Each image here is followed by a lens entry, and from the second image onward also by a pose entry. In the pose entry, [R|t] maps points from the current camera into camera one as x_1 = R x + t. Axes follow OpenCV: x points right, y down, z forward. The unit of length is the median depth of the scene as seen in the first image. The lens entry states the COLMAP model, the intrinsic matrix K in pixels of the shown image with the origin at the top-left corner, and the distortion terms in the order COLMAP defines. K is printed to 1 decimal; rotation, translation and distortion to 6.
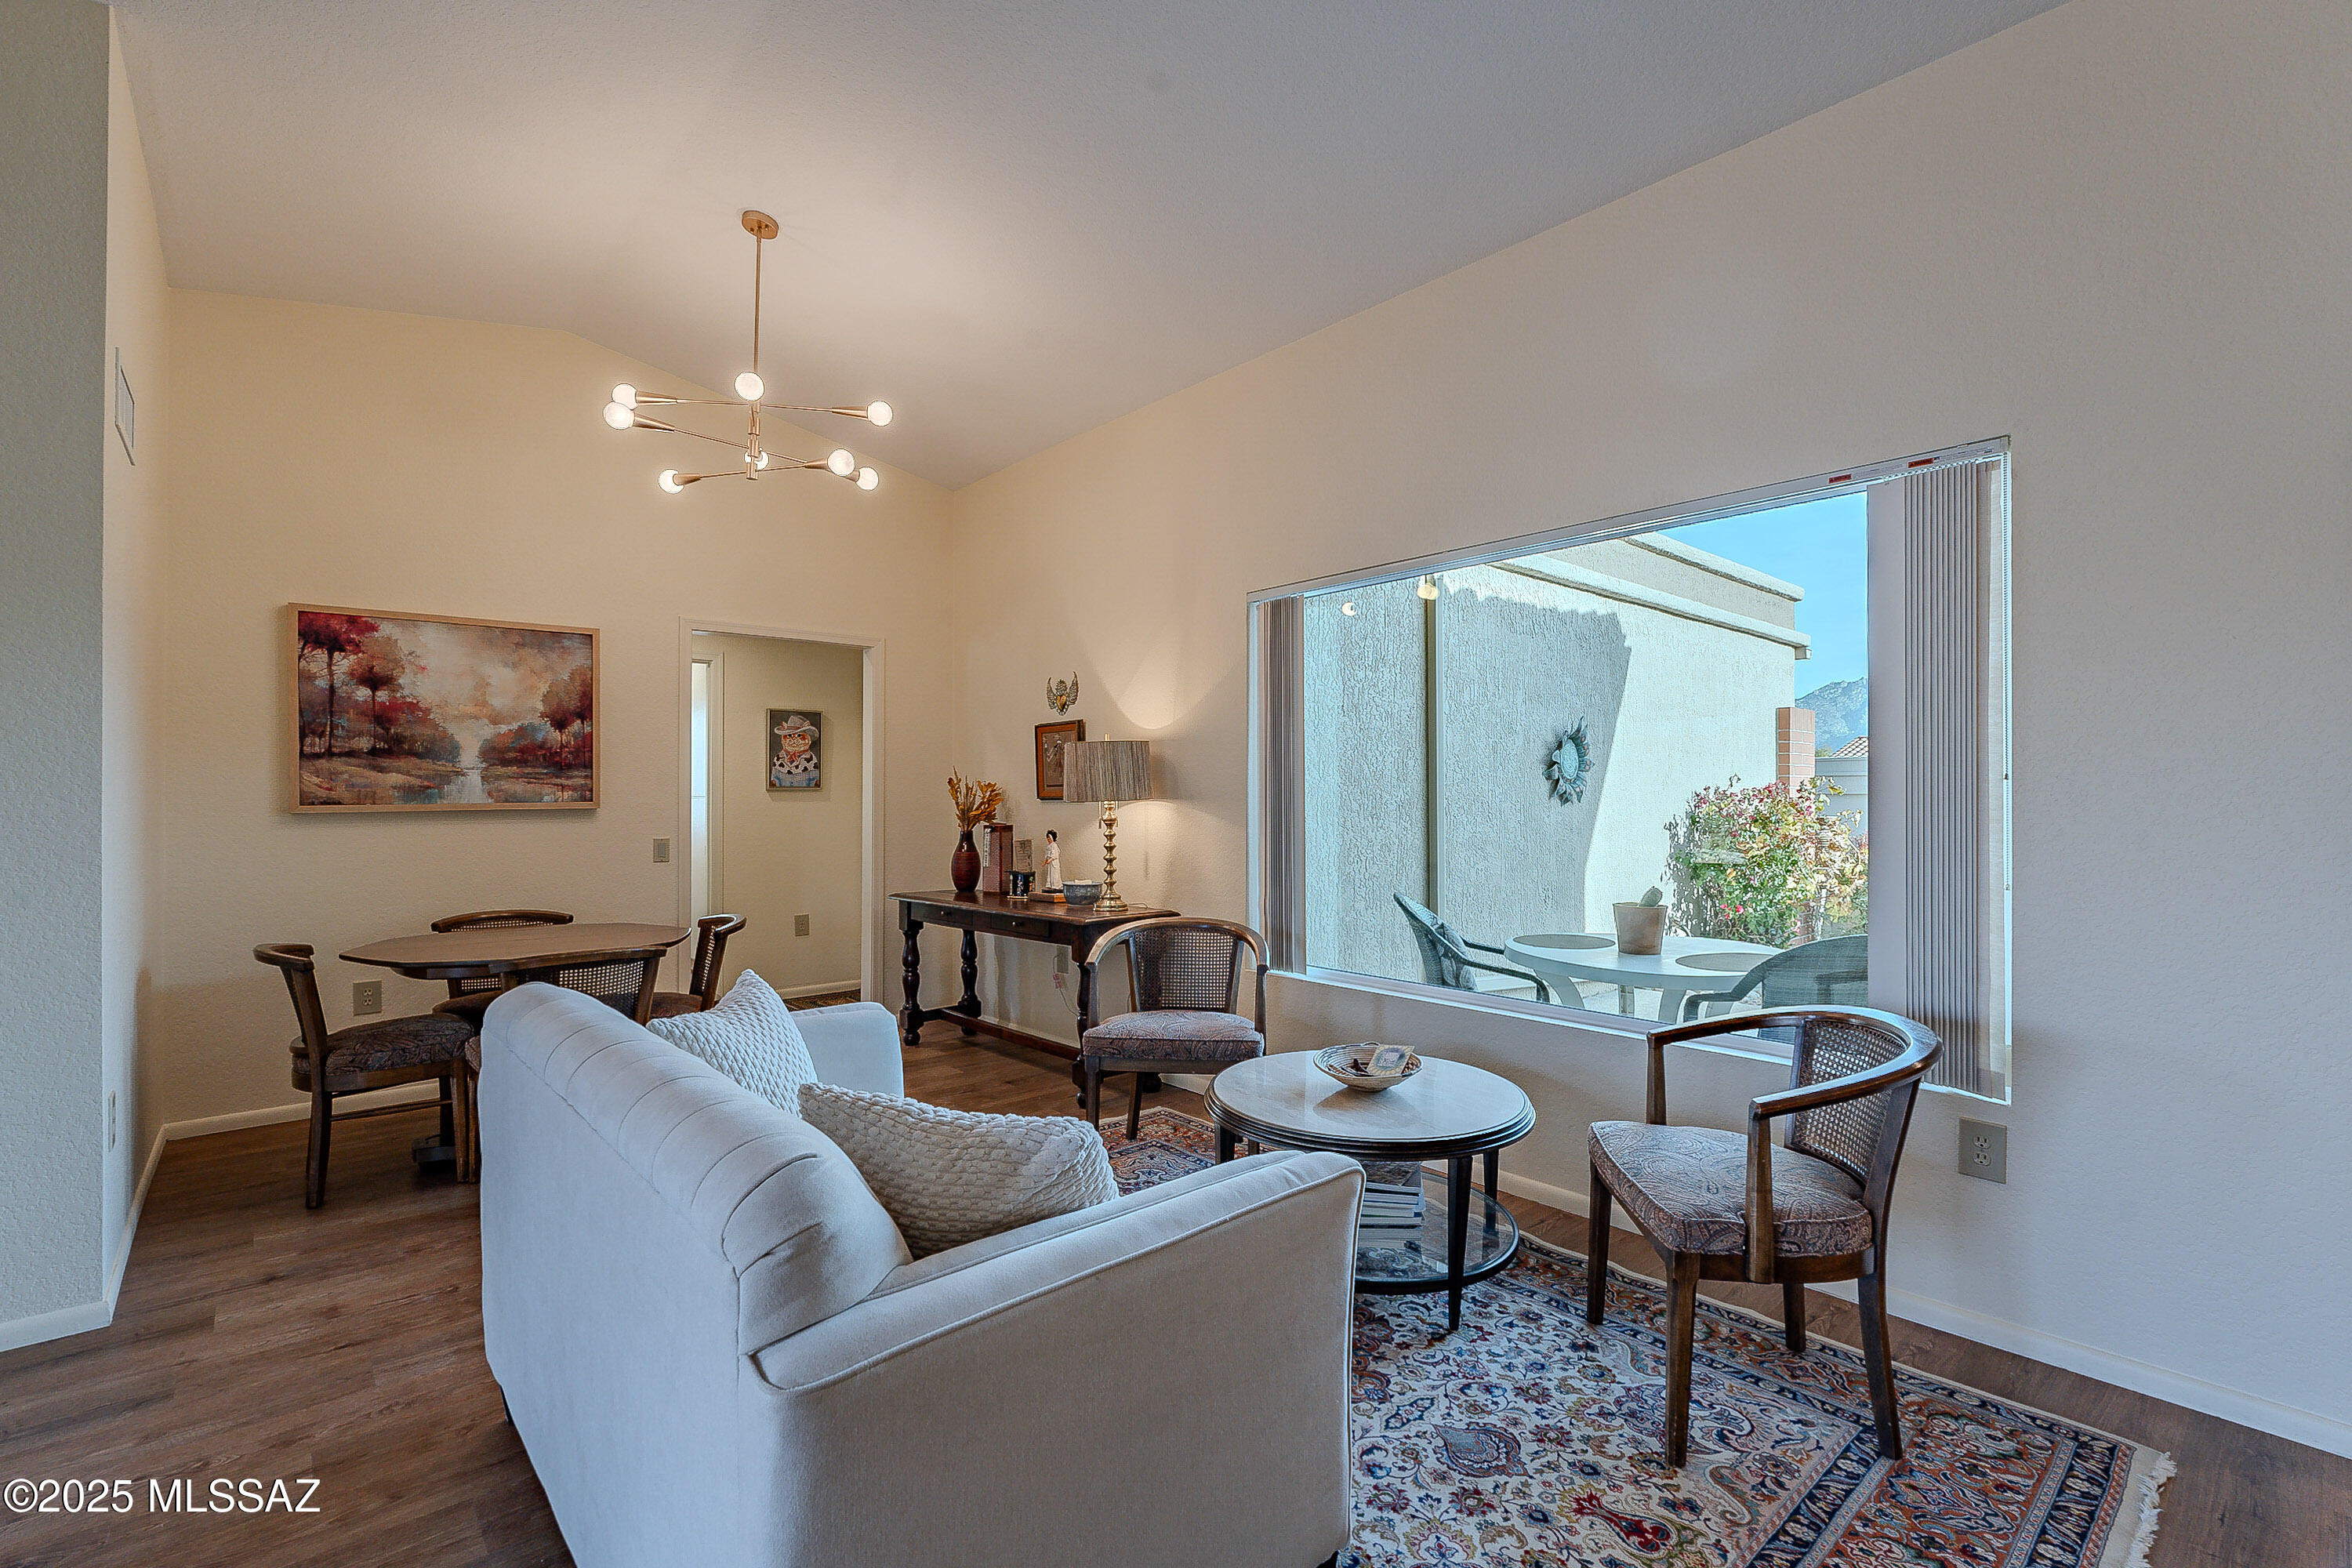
lens RADIAL K [[1031.4, 0, 1176.0], [0, 1031.4, 790.4], [0, 0, 1]] dist [-0.001492, -0.000236]
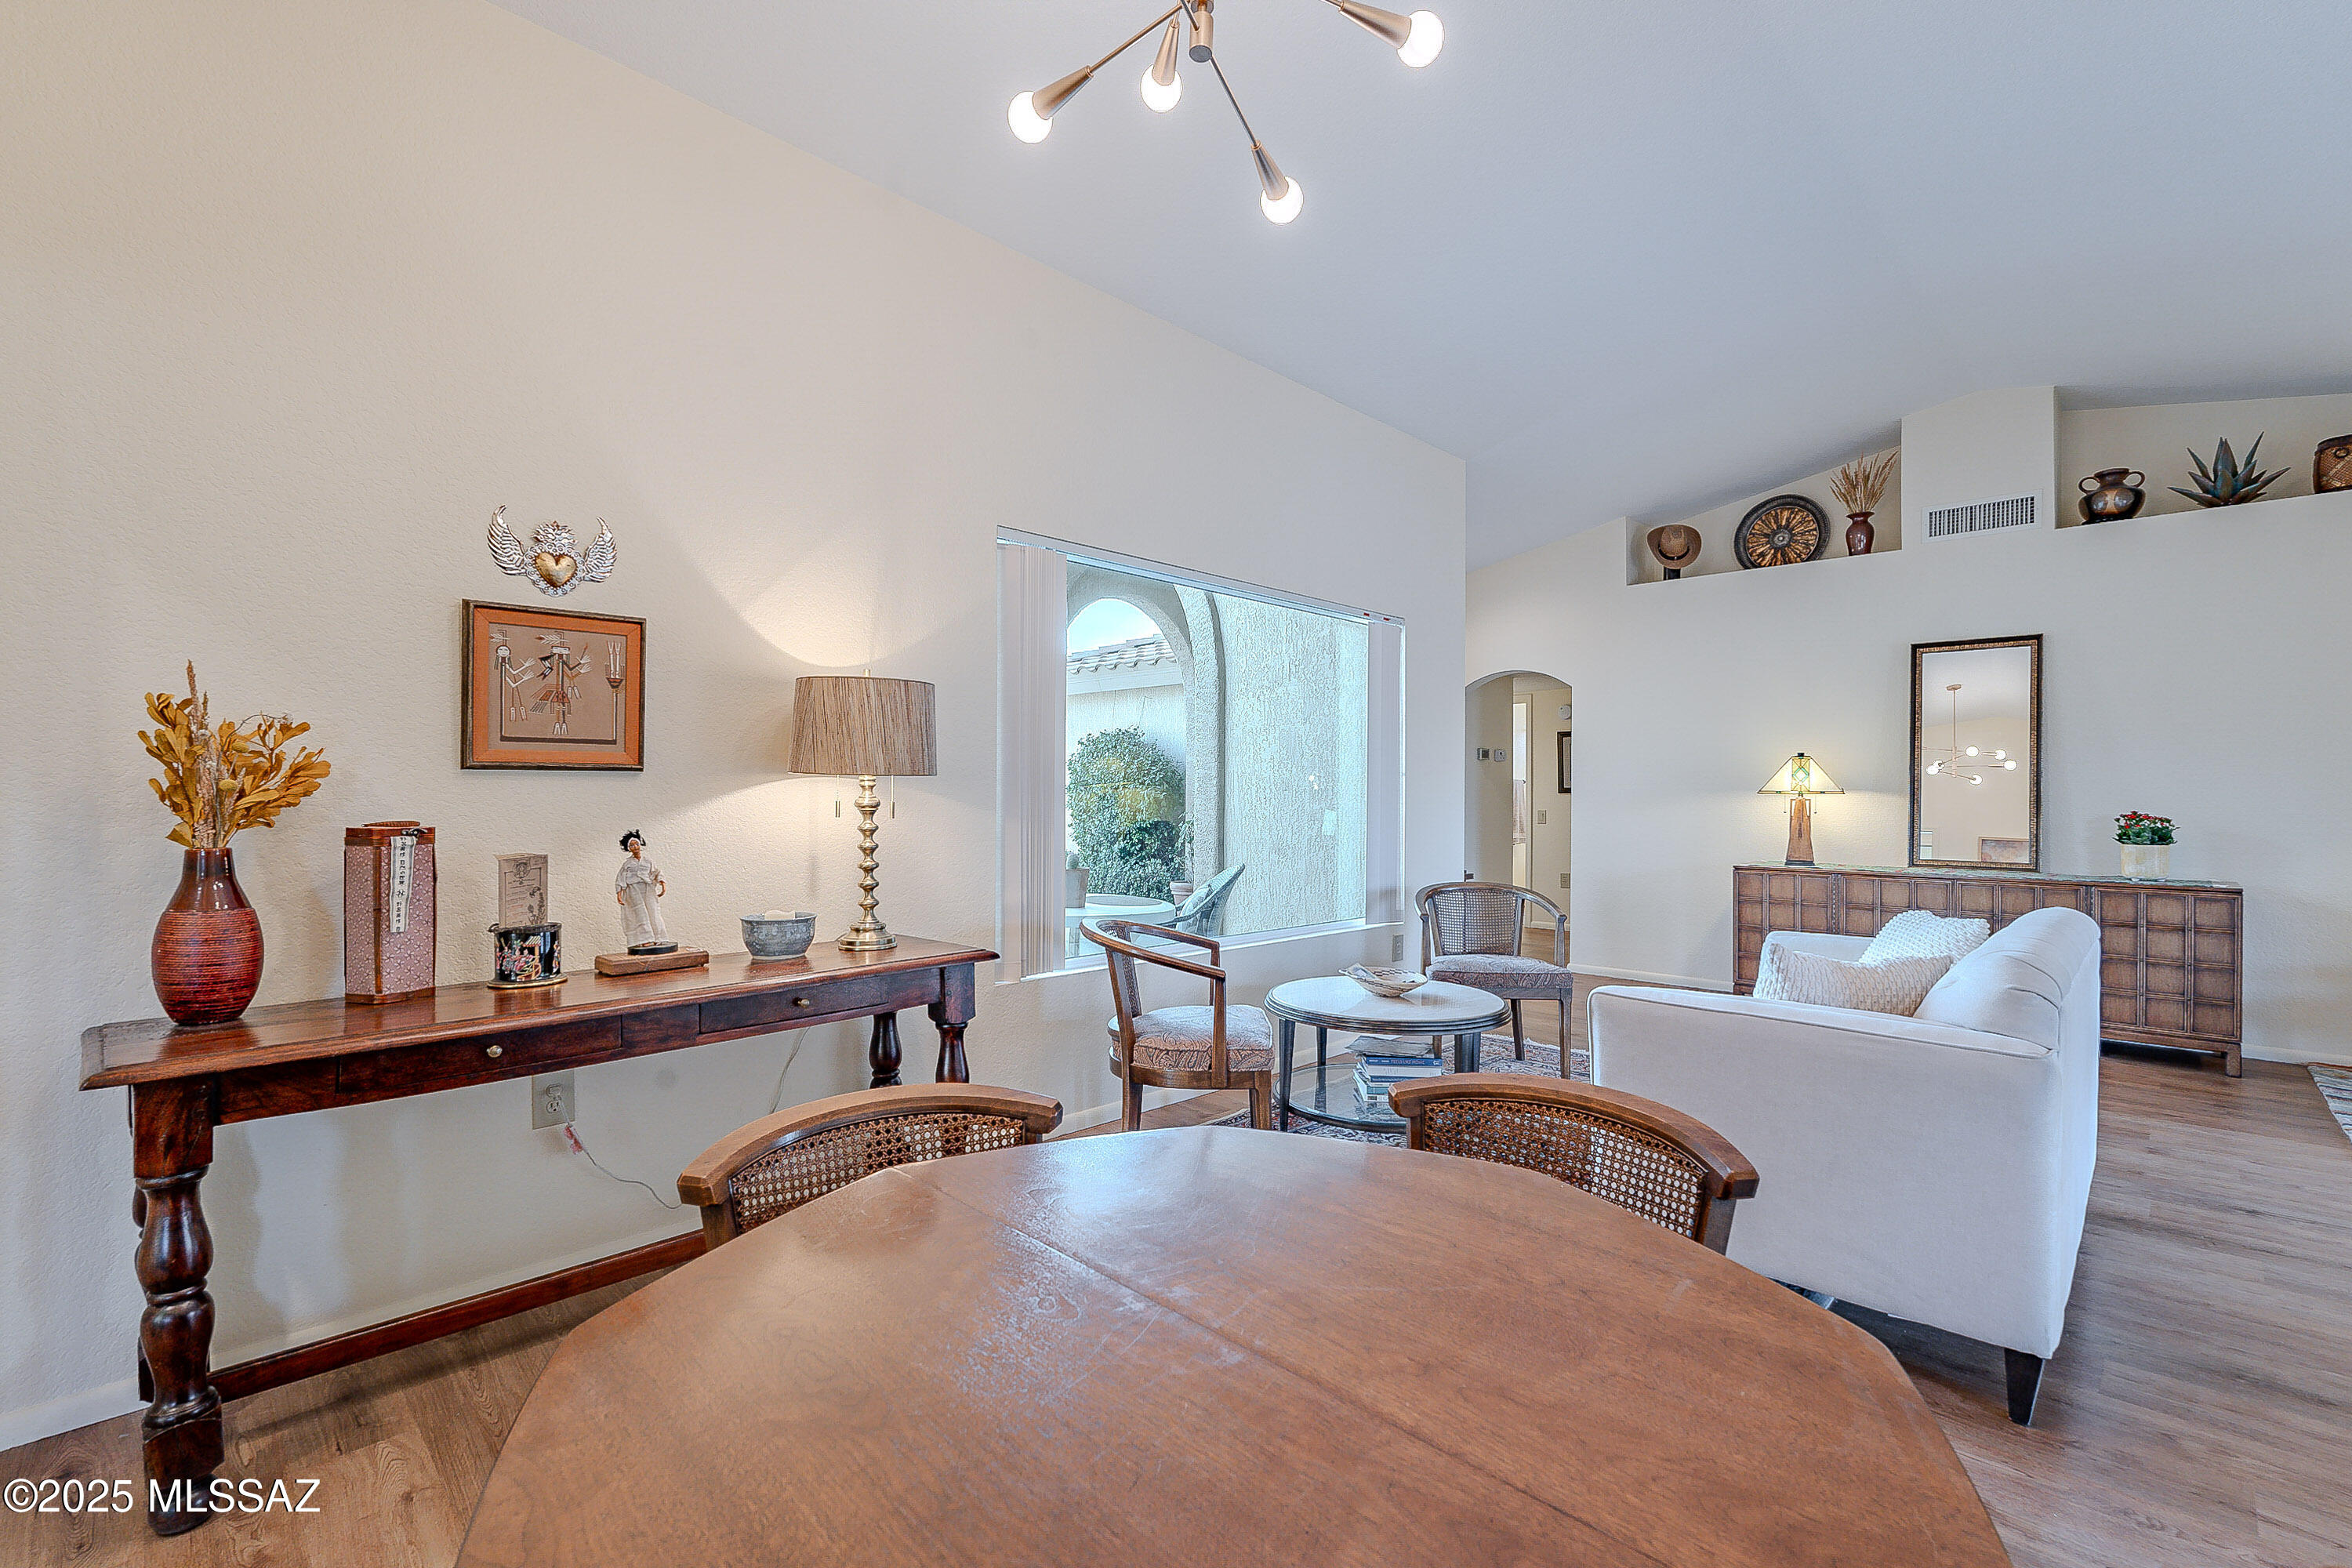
lens RADIAL K [[1031.4, 0, 1187.8], [0, 1031.4, 793.3], [0, 0, 1]] dist [-0.001492, -0.000236]
pose [[-0.069766, 0.009506, 0.997518, -0.618749], [-0.004094, 0.999943, -0.009816, 0.023129], [-0.997555, -0.004769, -0.069724, 0.738391]]
